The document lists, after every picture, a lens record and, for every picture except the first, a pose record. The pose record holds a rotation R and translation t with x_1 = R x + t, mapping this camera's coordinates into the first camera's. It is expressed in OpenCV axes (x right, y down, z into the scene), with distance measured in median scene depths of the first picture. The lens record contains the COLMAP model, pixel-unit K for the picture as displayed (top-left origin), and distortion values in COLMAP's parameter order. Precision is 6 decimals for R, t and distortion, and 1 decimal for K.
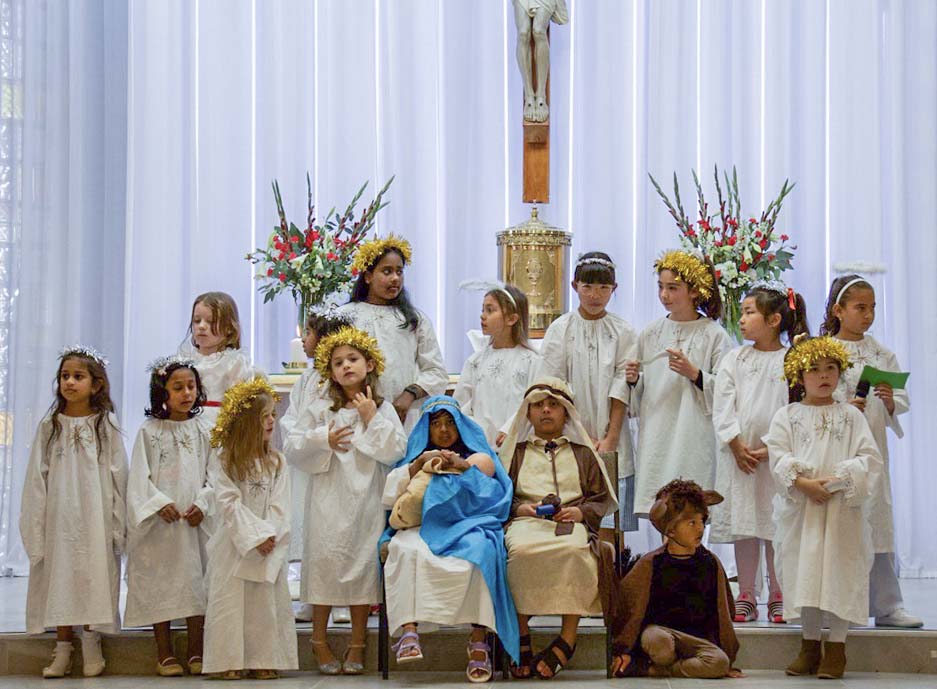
lens RADIAL K [[2193.3, 0, 534.6], [0, 2193.3, 345.6], [0, 0, 1]] dist [0.167899, 1.120008]
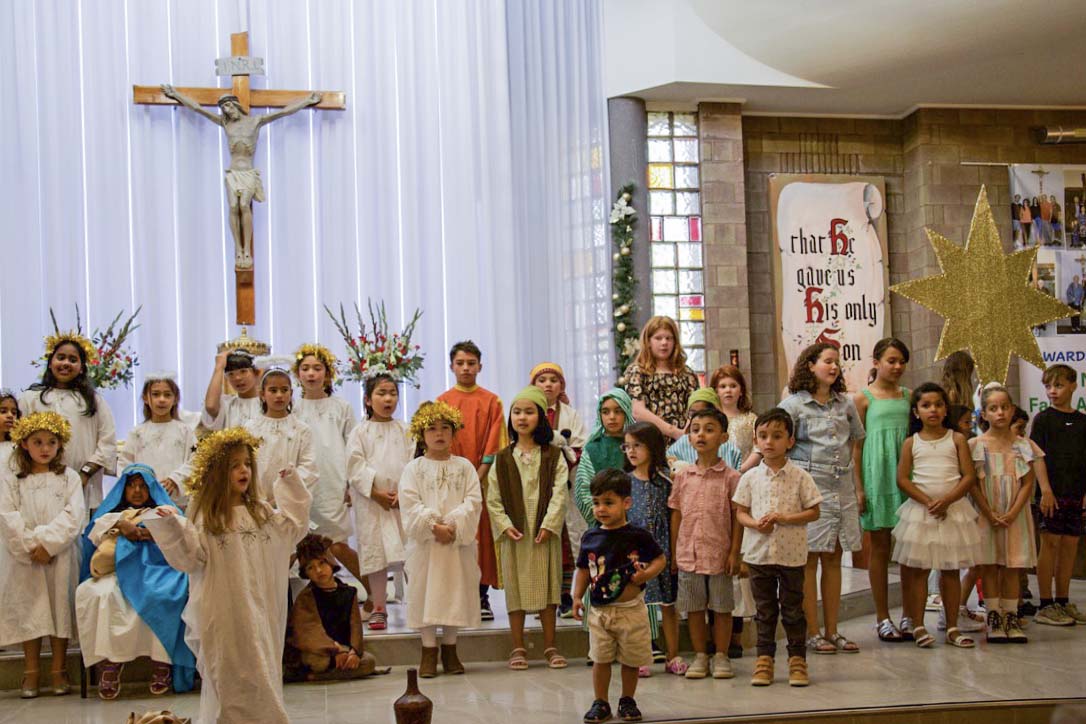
lens RADIAL K [[1223.7, 0, 562.8], [0, 1223.7, 476.8], [0, 0, 1]] dist [0.004336, -0.018106]
pose [[0.976204, -0.027119, 0.215154, 0.029144], [0.017717, 0.998807, 0.045510, 0.002392], [-0.216131, -0.040616, 0.975519, 0.167963]]
